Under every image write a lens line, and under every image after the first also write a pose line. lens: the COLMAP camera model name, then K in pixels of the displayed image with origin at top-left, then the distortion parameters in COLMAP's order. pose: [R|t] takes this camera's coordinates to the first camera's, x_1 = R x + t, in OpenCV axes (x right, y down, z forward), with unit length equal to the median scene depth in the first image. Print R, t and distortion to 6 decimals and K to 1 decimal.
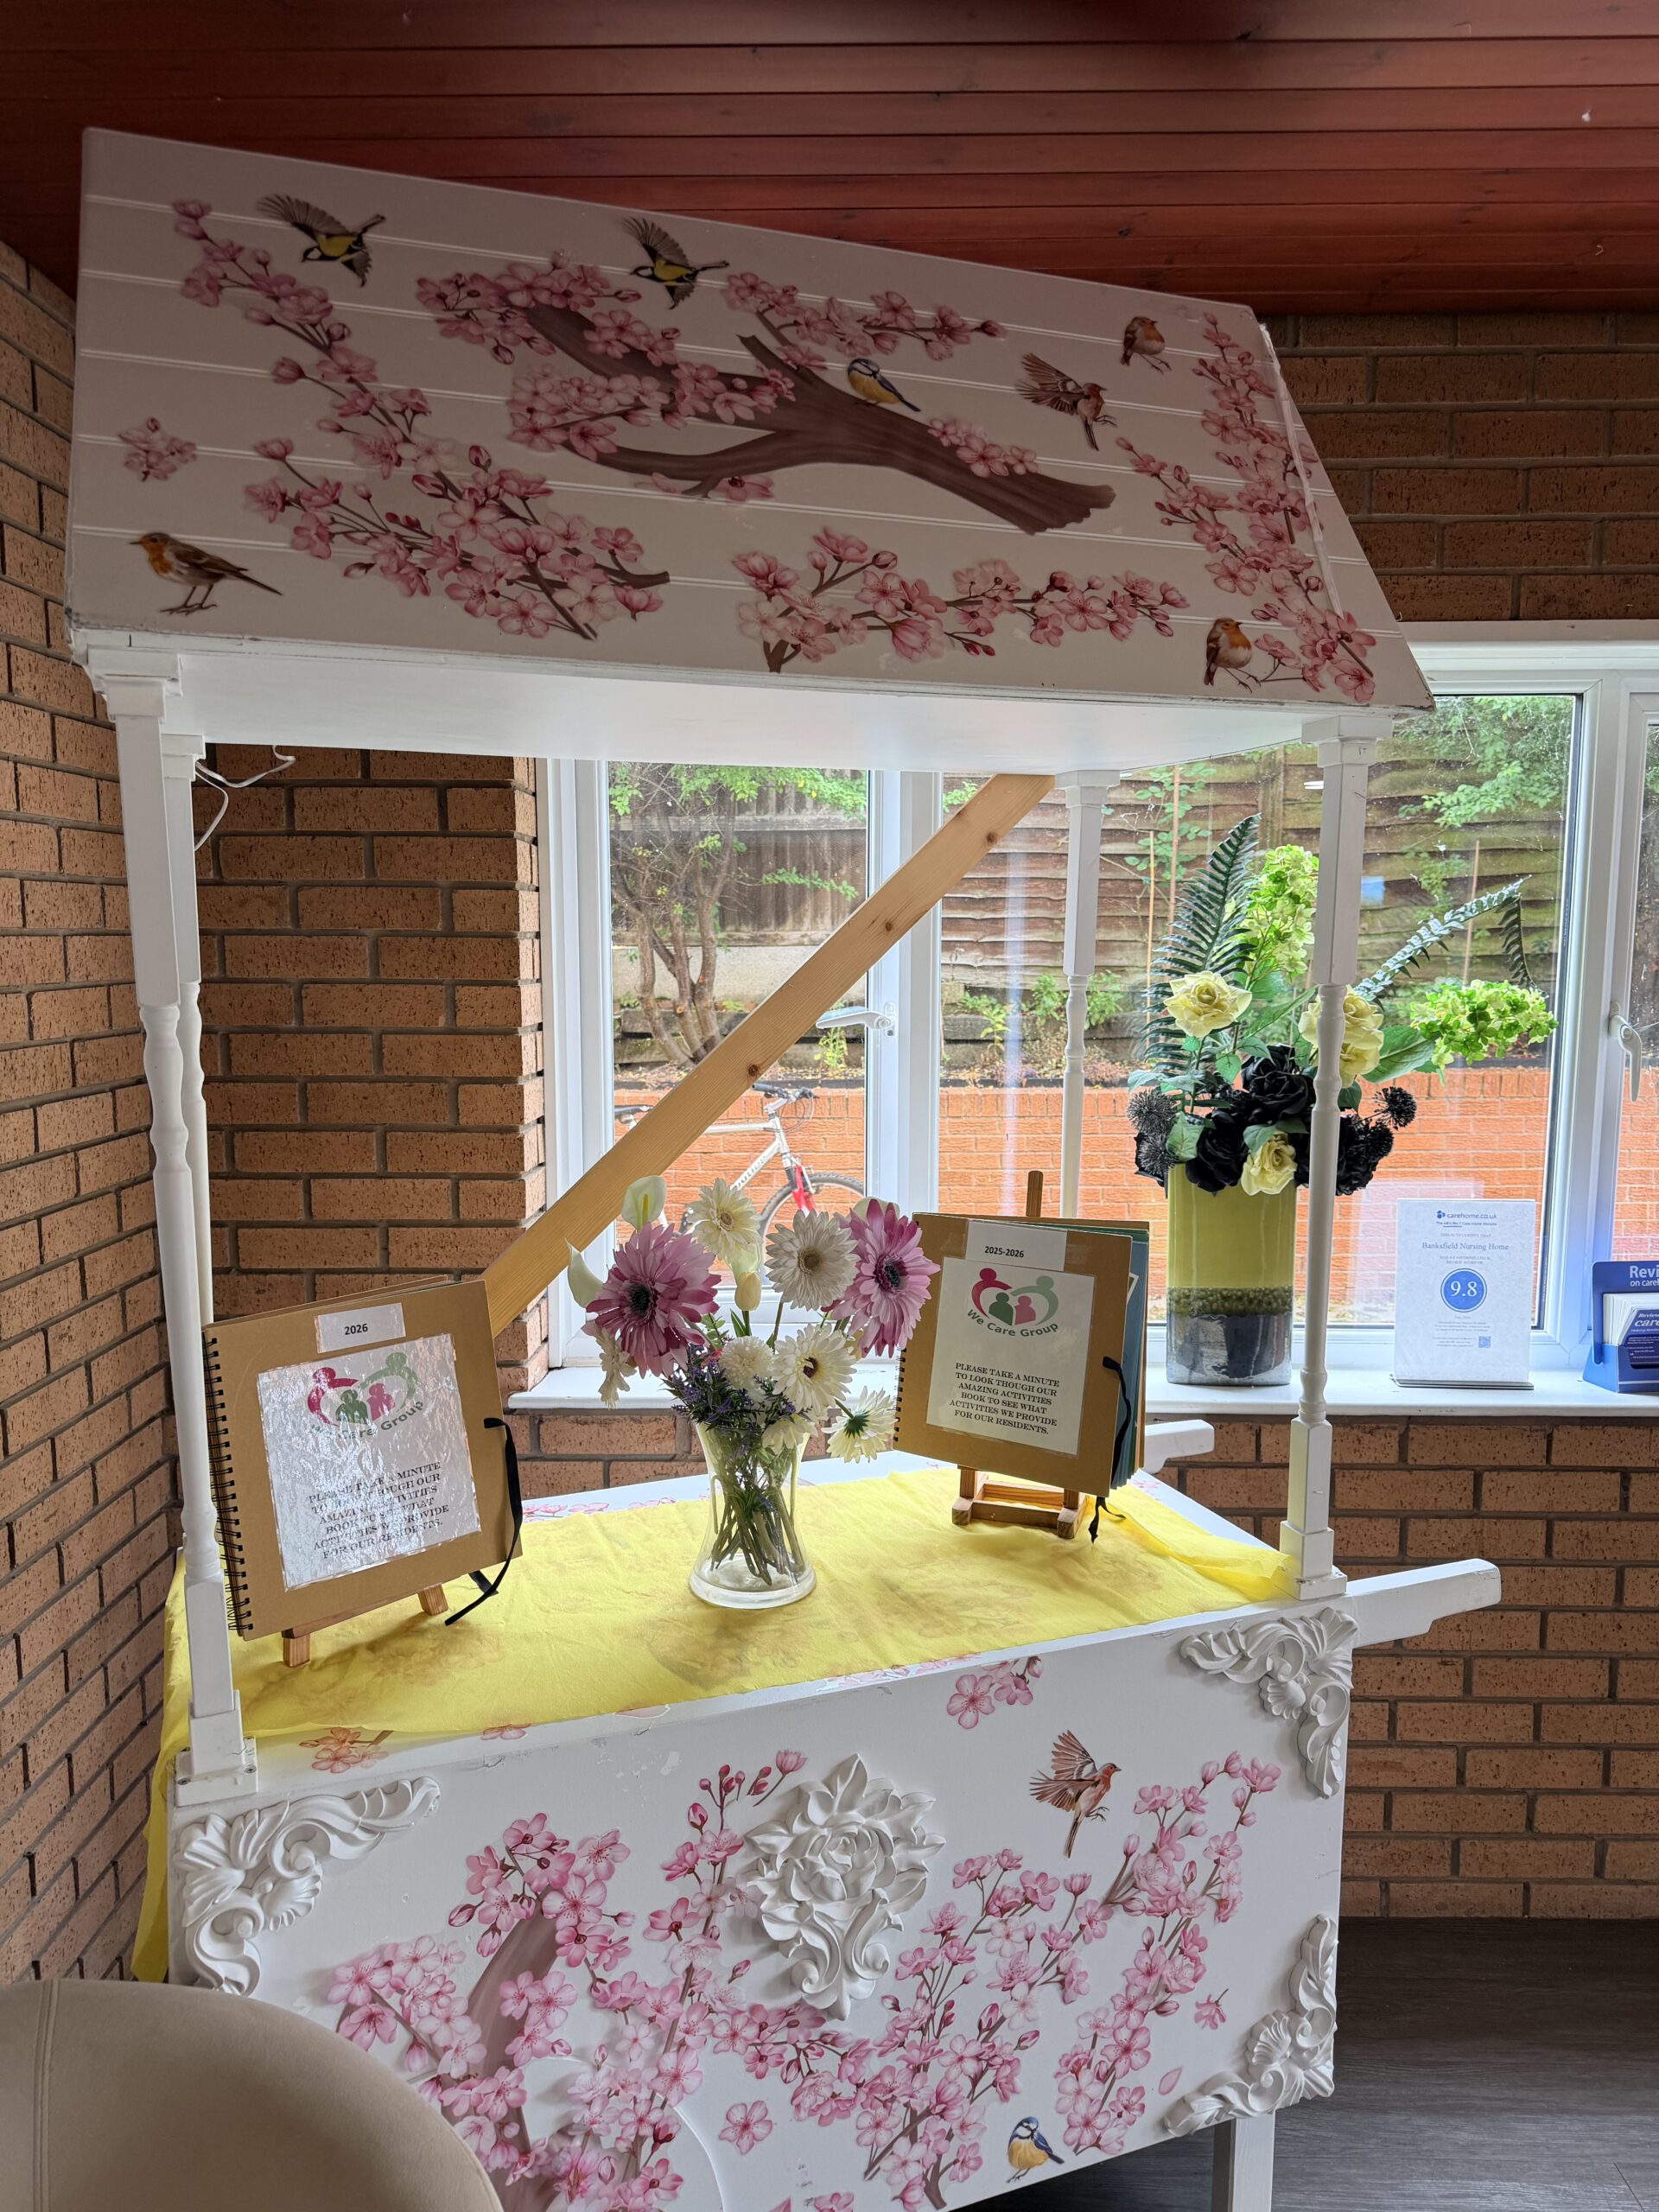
lens RADIAL K [[1551.4, 0, 829.5], [0, 1551.4, 1106.0], [0, 0, 1]] dist [0.026437, -0.036817]
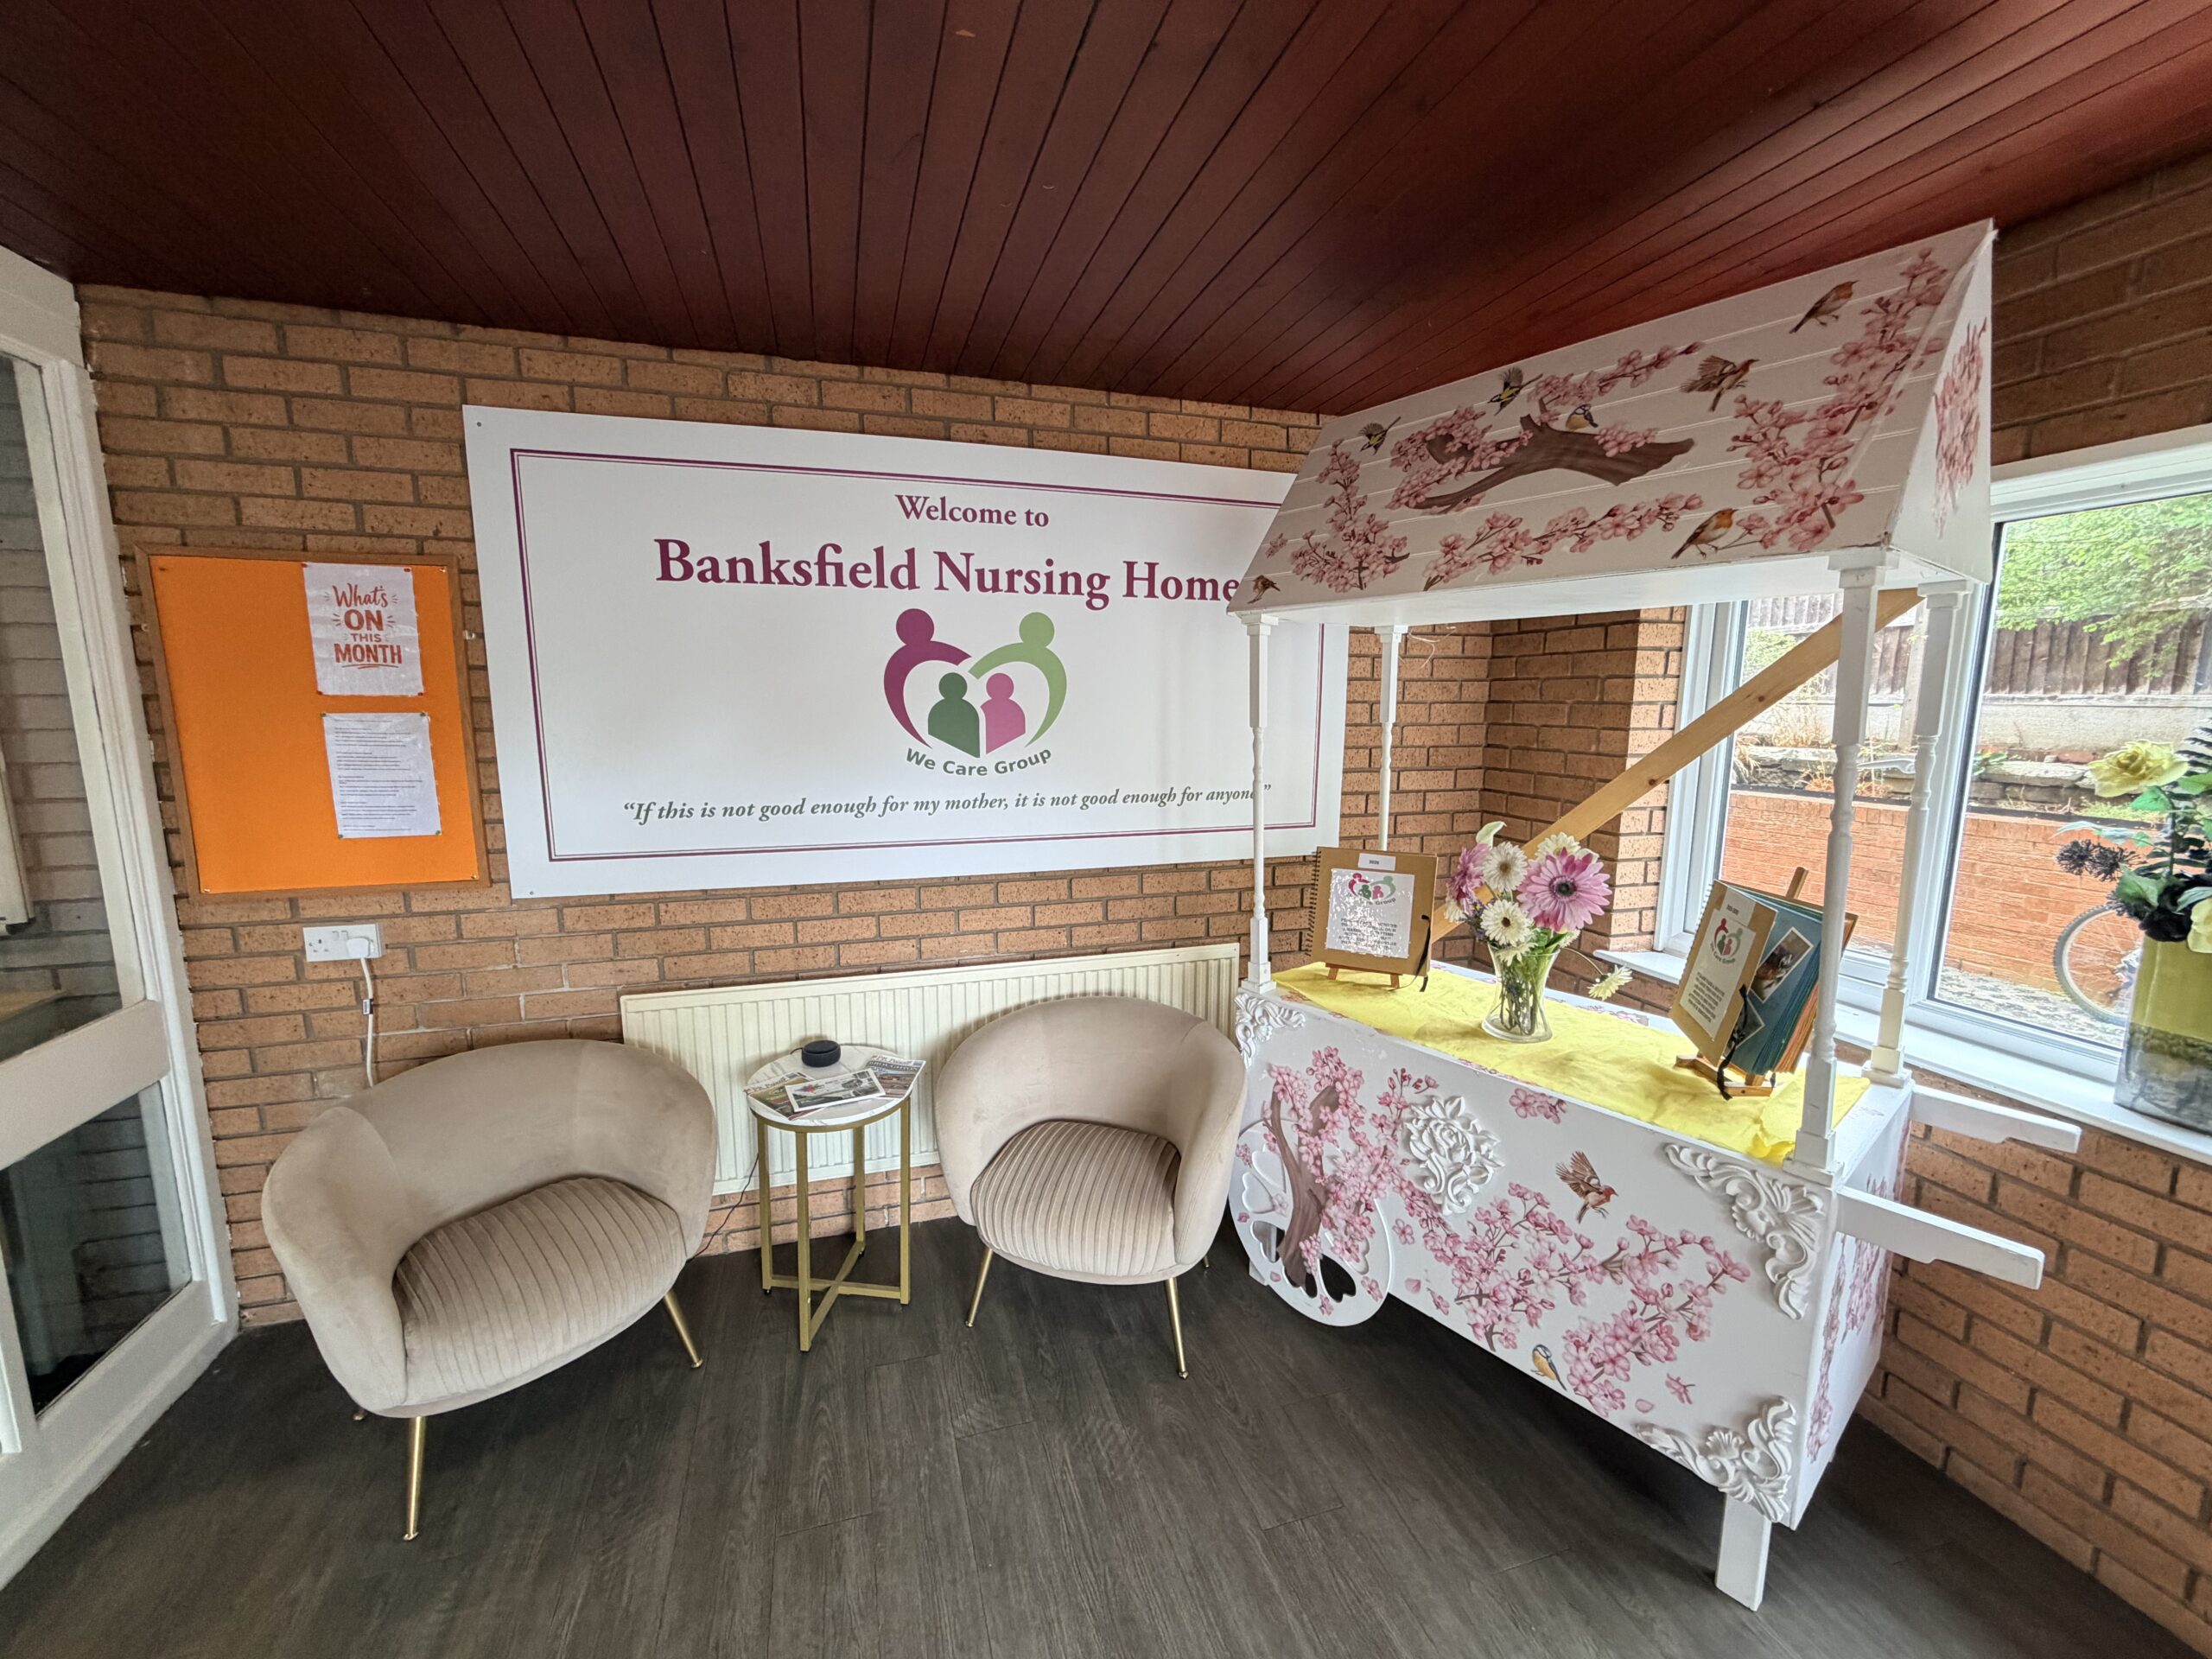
lens RADIAL K [[896.6, 0, 1106.0], [0, 896.6, 815.5], [0, 0, 1]] dist [-0.000616, -0.000011]
pose [[0.308390, 0.125302, -0.942971, 0.915086], [-0.103518, 0.989820, 0.097673, -0.027089], [0.945611, 0.067493, 0.318222, 0.126742]]
